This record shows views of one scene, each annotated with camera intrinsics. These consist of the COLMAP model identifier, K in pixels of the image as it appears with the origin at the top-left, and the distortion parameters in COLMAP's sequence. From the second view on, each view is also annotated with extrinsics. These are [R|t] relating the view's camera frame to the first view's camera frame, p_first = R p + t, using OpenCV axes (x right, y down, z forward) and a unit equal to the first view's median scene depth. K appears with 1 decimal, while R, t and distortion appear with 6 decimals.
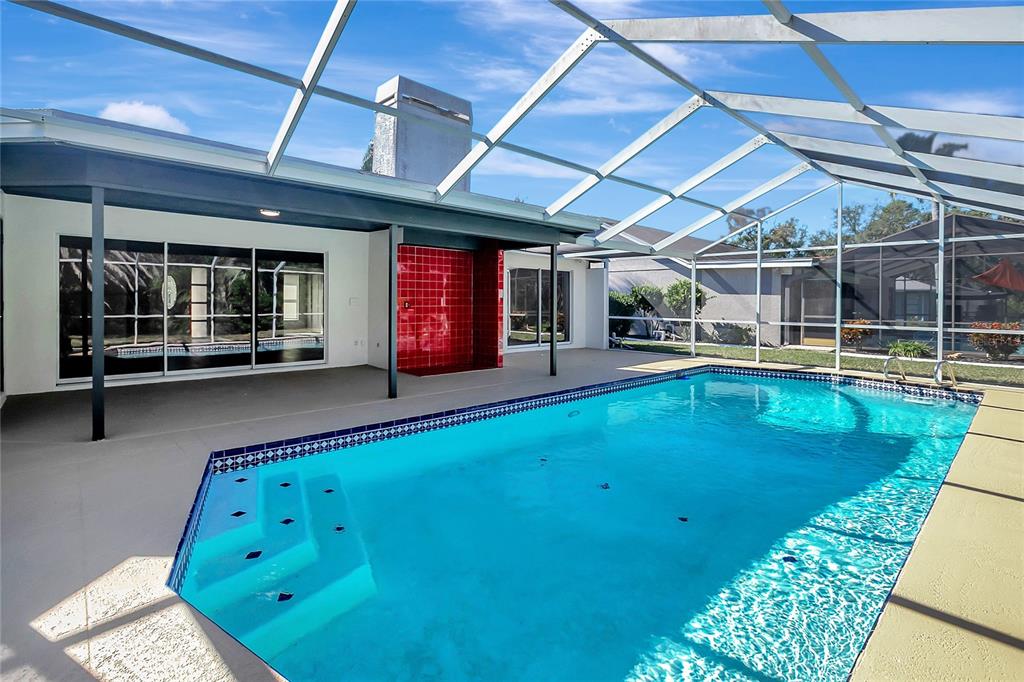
lens RADIAL K [[475.7, 0, 505.9], [0, 475.7, 334.0], [0, 0, 1]] dist [-0.029052, 0.013722]
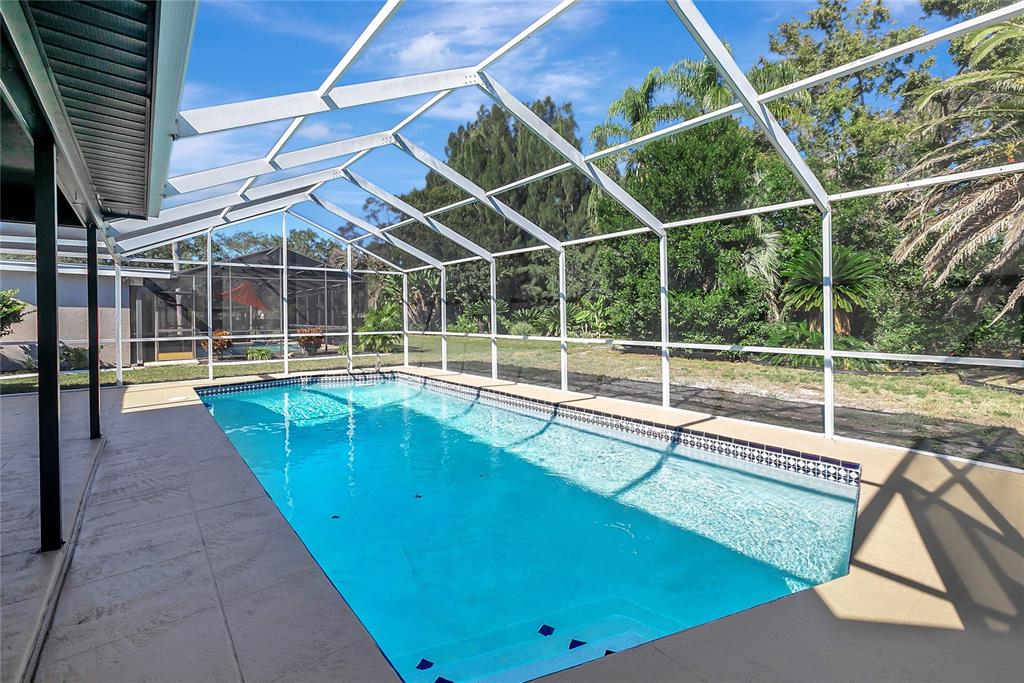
lens RADIAL K [[481.3, 0, 503.7], [0, 481.3, 332.8], [0, 0, 1]] dist [-0.034171, 0.023780]
pose [[0.104784, -0.047558, 0.993357, -0.372626], [0.077458, 0.996212, 0.039524, -0.026959], [-0.991474, 0.072802, 0.108071, 0.321102]]
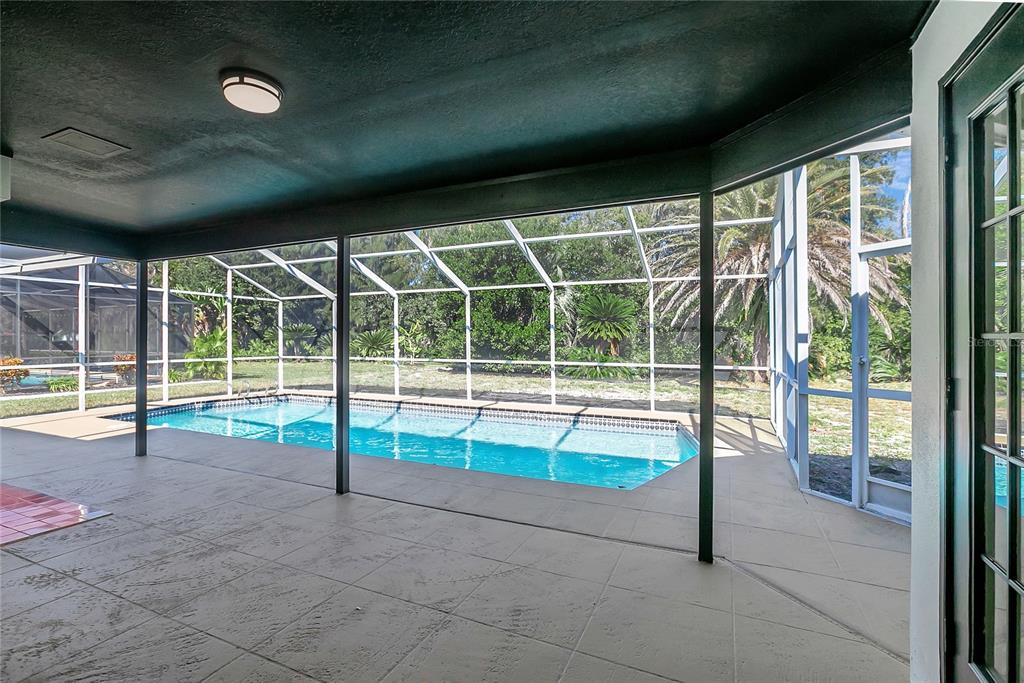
lens RADIAL K [[481.3, 0, 503.7], [0, 481.3, 332.8], [0, 0, 1]] dist [-0.034171, 0.023780]
pose [[-0.360004, 0.001191, 0.932950, -0.583026], [0.060809, 0.997903, 0.022190, -0.056903], [-0.930967, 0.064720, -0.359322, 0.617382]]
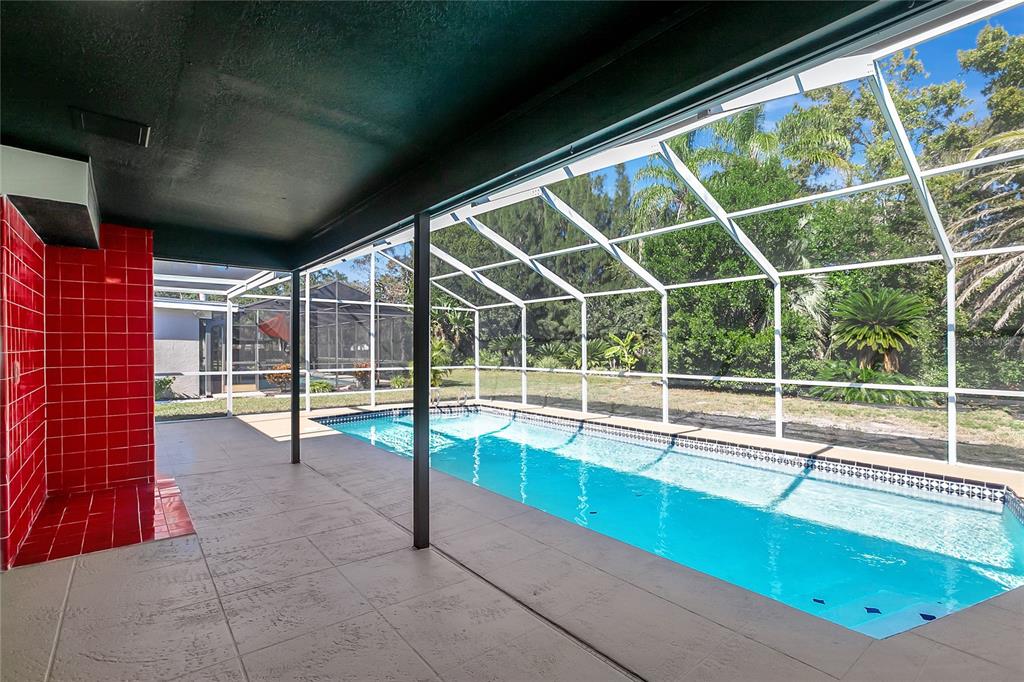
lens RADIAL K [[489.0, 0, 510.6], [0, 489.0, 352.8], [0, 0, 1]] dist [-0.030402, 0.019999]
pose [[0.083621, -0.018478, 0.996326, -0.462891], [0.068568, 0.997565, 0.012747, -0.047553], [-0.994136, 0.067250, 0.084685, 0.510794]]
